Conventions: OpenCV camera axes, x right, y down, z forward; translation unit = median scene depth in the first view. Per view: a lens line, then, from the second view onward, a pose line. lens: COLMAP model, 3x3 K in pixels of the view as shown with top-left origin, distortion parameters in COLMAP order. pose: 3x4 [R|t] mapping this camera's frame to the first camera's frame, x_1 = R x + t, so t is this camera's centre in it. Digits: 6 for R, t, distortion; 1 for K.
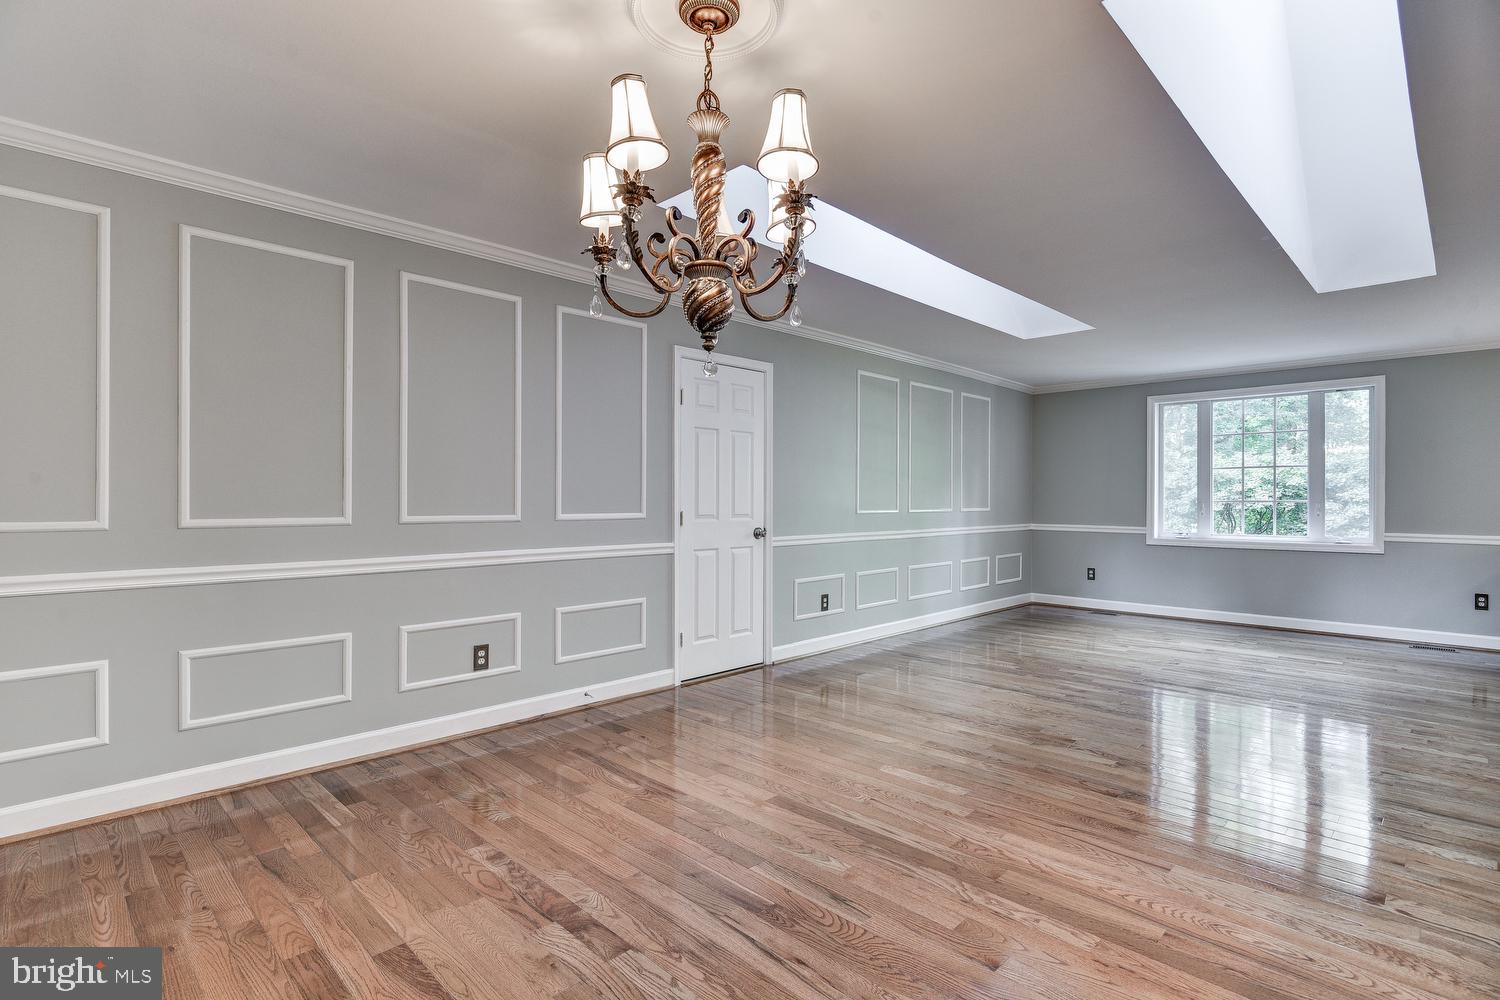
lens RADIAL K [[722.9, 0, 771.5], [0, 722.9, 499.3], [0, 0, 1]] dist [-0.003150, -0.000388]
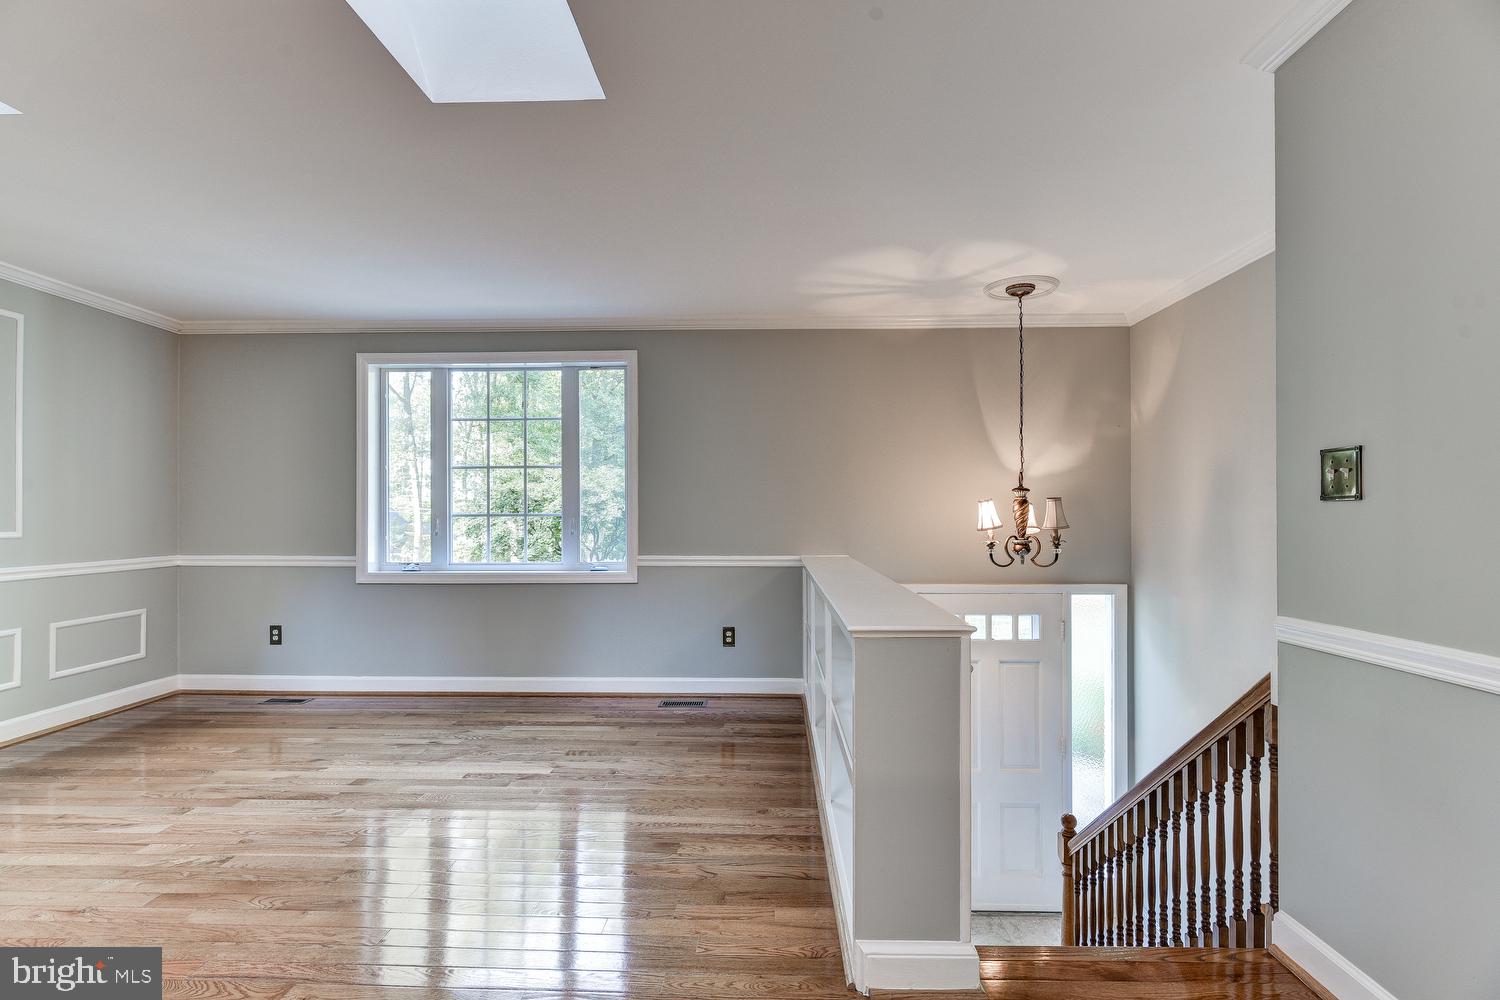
lens RADIAL K [[754.7, 0, 745.9], [0, 754.7, 505.5], [0, 0, 1]] dist [-0.003356, -0.000430]
pose [[0.743122, 0.001046, 0.669155, 0.356041], [0.006182, 0.999945, -0.008428, 0.001095], [-0.669127, 0.010400, 0.743075, 0.291696]]
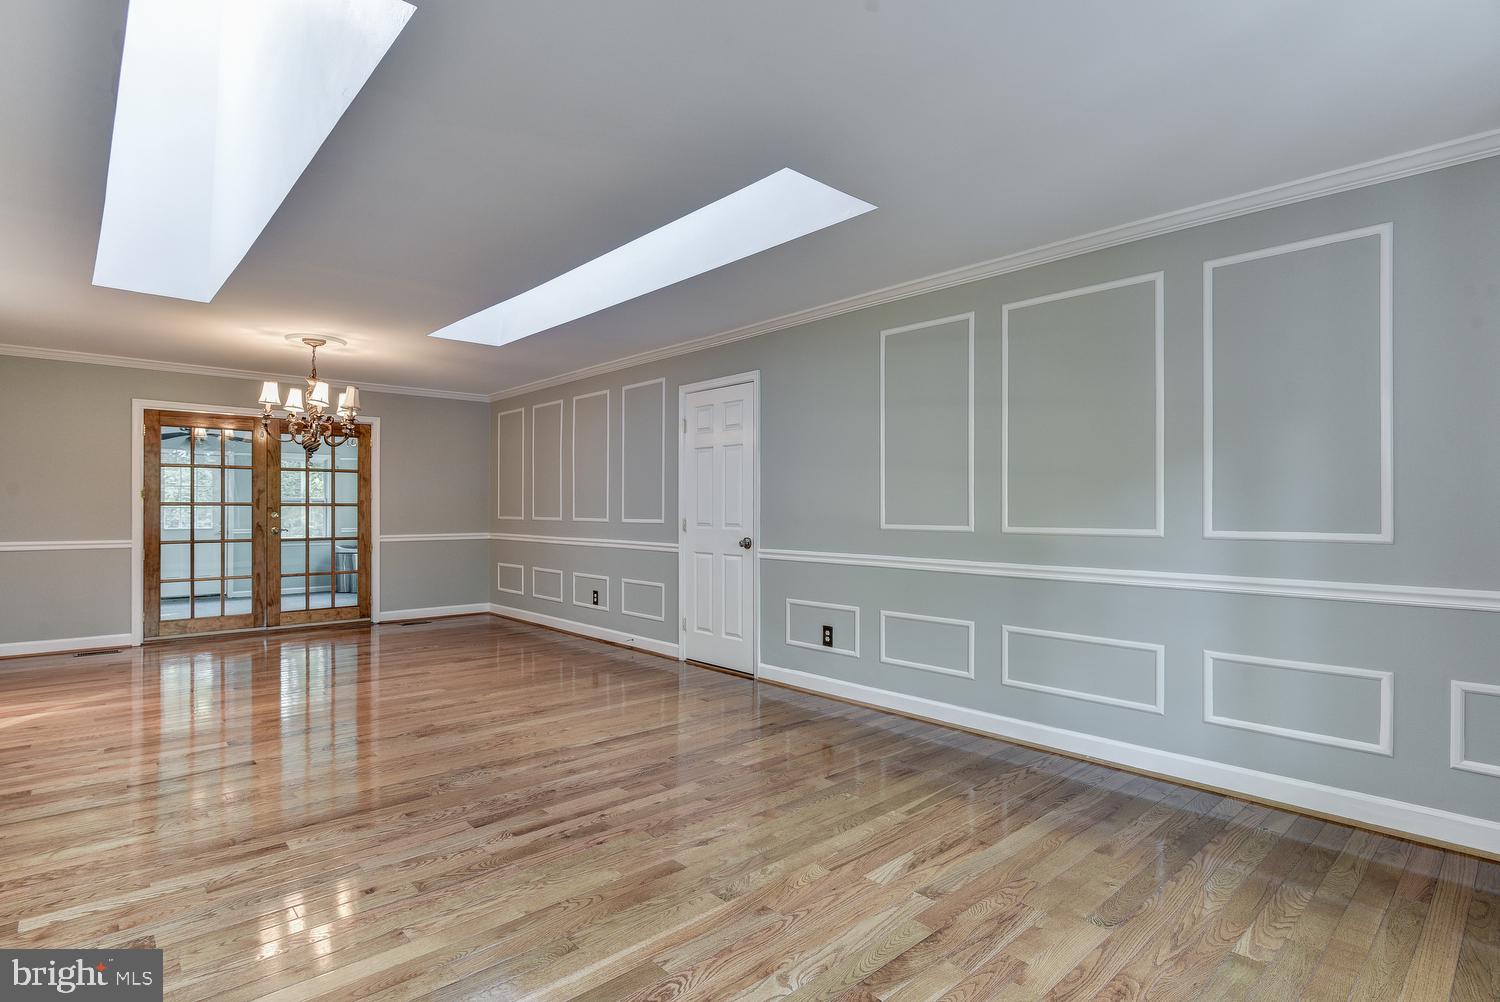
lens RADIAL K [[752.9, 0, 755.7], [0, 752.9, 511.9], [0, 0, 1]] dist [-0.002840, -0.000526]
pose [[-0.057058, 0.001063, -0.998370, 0.747892], [-0.003122, 0.999994, 0.001244, 0.001278], [0.998366, 0.003188, -0.057054, 0.779033]]
